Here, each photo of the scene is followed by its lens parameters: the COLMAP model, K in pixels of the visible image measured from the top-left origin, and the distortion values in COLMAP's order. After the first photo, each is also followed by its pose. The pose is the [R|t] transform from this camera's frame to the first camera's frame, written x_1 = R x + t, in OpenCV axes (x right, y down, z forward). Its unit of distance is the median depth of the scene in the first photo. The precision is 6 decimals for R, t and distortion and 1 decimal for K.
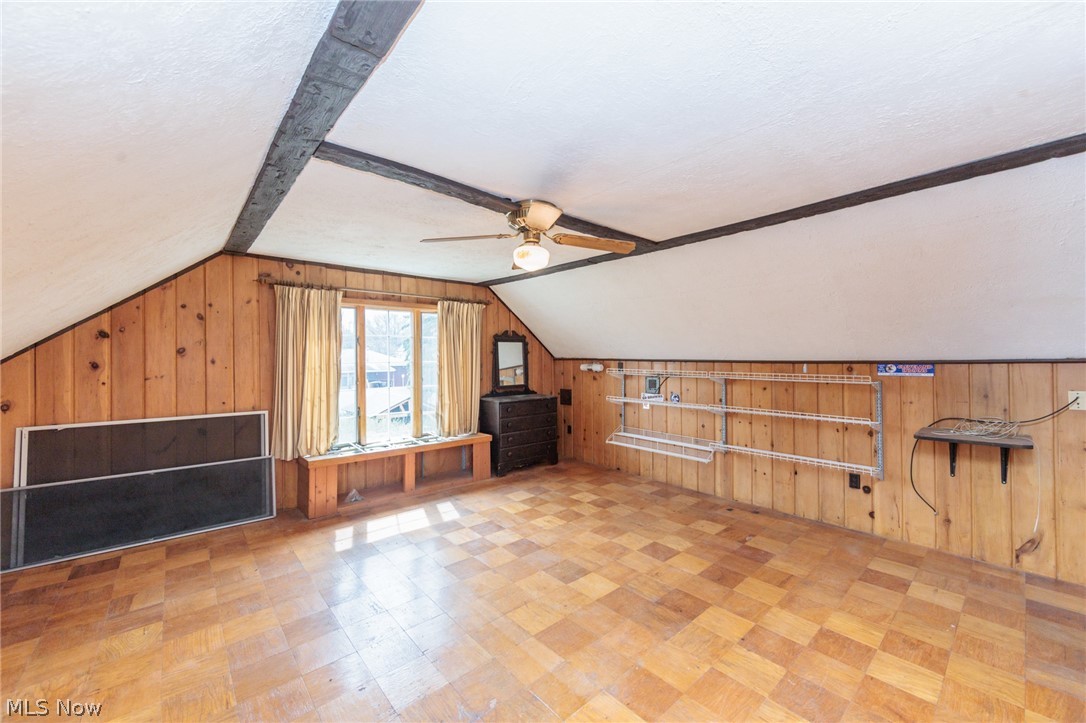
lens RADIAL K [[422.5, 0, 555.6], [0, 422.5, 354.4], [0, 0, 1]] dist [-0.002411, -0.000129]
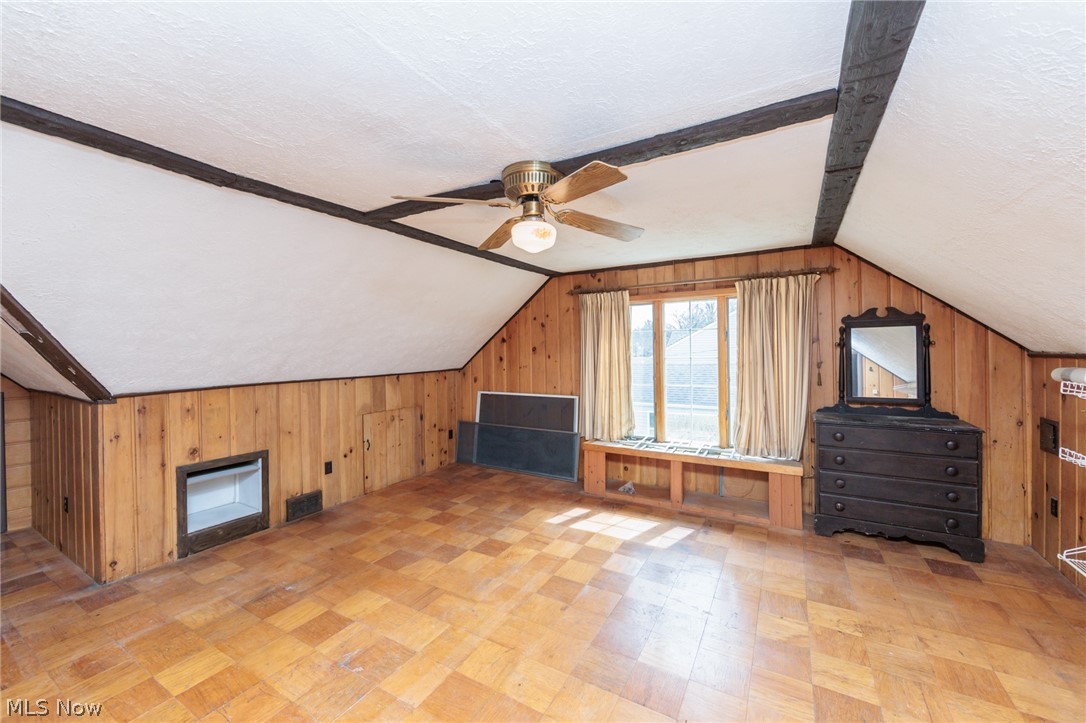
lens RADIAL K [[429.5, 0, 542.3], [0, 429.5, 356.8], [0, 0, 1]] dist [-0.001723, 0.000012]
pose [[0.300850, 0.014481, -0.953562, 0.461424], [0.017375, 0.999636, 0.020662, -0.010593], [0.953513, -0.022785, 0.300488, 0.488574]]
